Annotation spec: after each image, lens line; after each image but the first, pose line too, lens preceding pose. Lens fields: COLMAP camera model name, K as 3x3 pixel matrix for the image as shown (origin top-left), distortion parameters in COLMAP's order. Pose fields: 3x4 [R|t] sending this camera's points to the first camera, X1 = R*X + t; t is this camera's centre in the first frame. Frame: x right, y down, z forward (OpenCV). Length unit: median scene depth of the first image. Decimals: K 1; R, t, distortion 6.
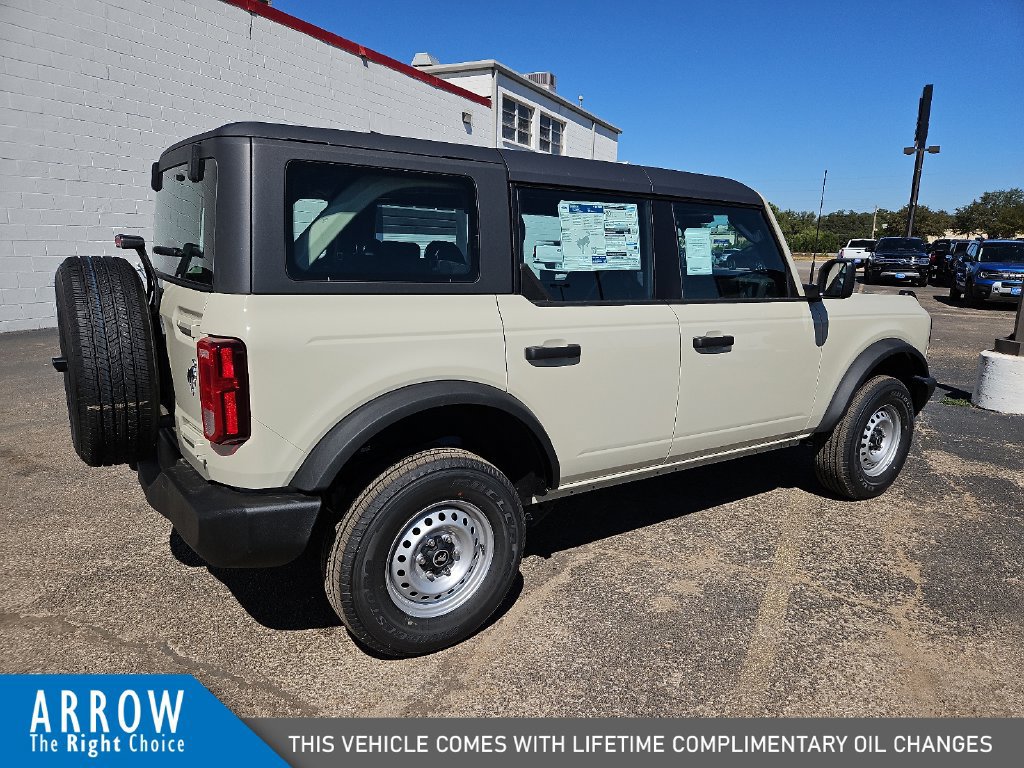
lens RADIAL K [[724.9, 0, 514.1], [0, 724.9, 399.9], [0, 0, 1]] dist [0.078834, -0.073412]
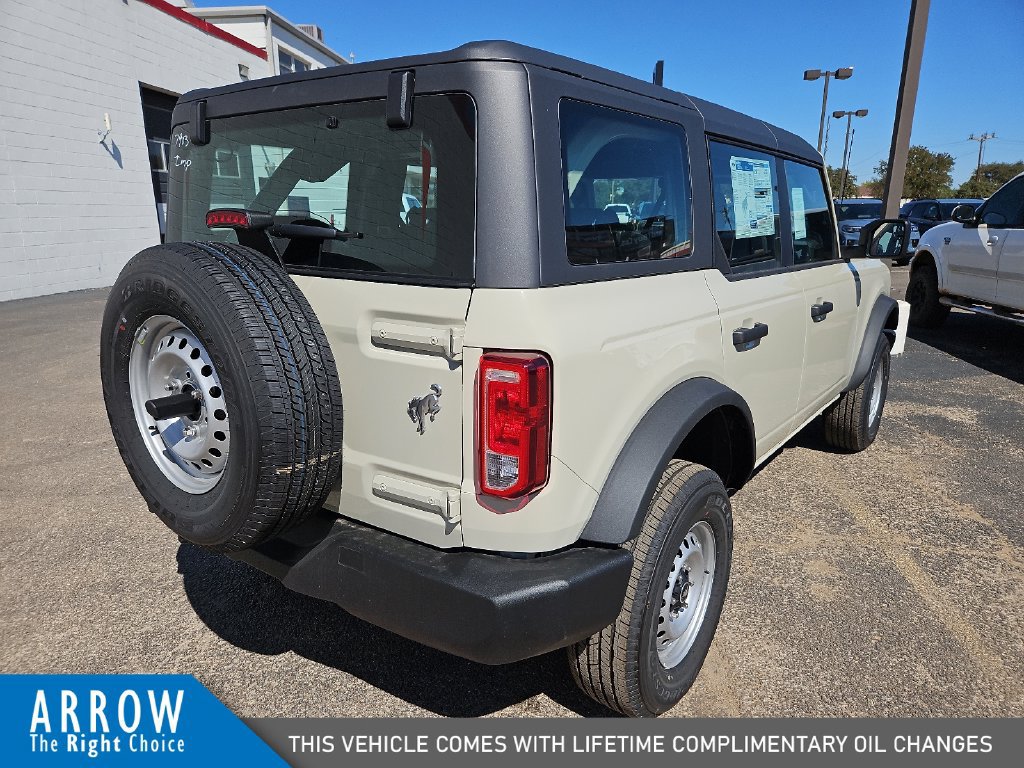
lens RADIAL K [[724.9, 0, 514.1], [0, 724.9, 399.9], [0, 0, 1]] dist [0.078834, -0.073412]
pose [[0.943190, -0.103345, 0.315772, -0.410658], [0.090360, 0.994360, 0.055531, -0.050643], [-0.319729, -0.023843, 0.947209, 0.218195]]
